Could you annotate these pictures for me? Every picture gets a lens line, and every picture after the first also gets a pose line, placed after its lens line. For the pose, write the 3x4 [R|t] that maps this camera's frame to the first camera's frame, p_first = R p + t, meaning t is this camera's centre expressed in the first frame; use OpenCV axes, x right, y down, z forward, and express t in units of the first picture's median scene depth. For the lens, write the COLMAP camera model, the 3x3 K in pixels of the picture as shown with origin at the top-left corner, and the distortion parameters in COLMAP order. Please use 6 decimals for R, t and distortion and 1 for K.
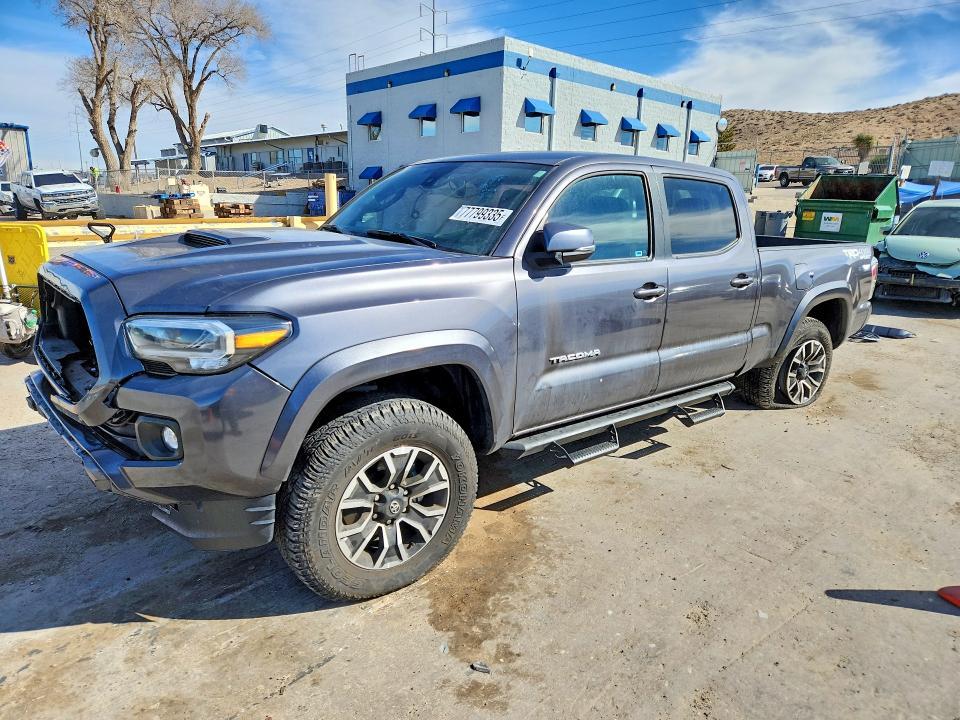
lens RADIAL K [[634.9, 0, 480.0], [0, 634.9, 360.0], [0, 0, 1]] dist [0.068845, 0.001262]
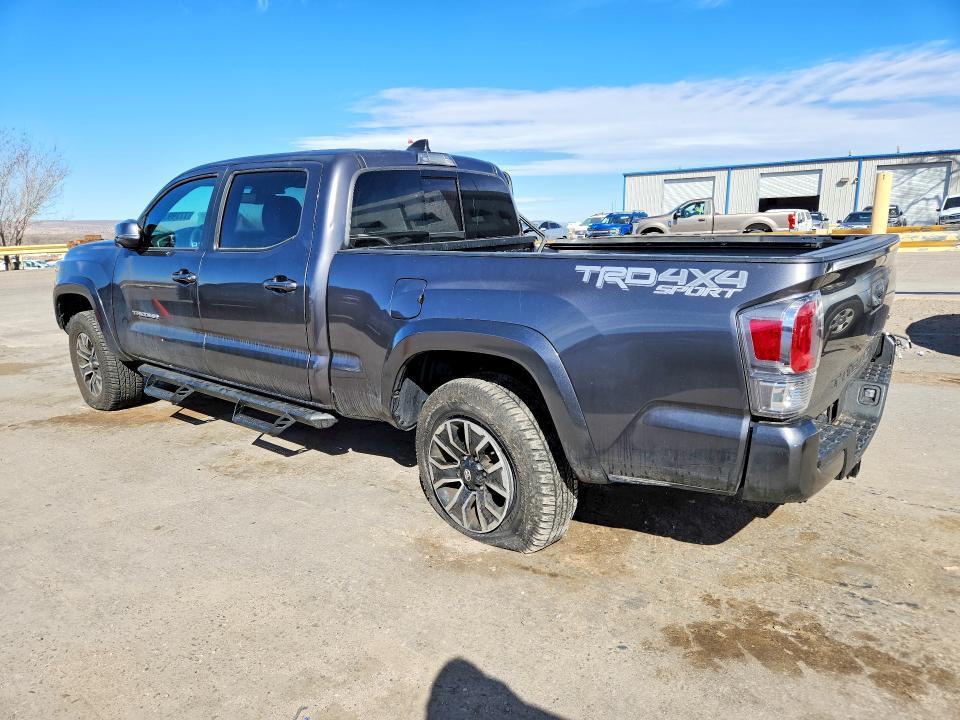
lens RADIAL K [[634.9, 0, 480.0], [0, 634.9, 360.0], [0, 0, 1]] dist [0.068845, 0.001262]
pose [[0.161572, 0.178965, -0.970498, 1.437142], [-0.193855, 0.970014, 0.146602, -0.233985], [0.967634, 0.164449, 0.191420, 1.229828]]
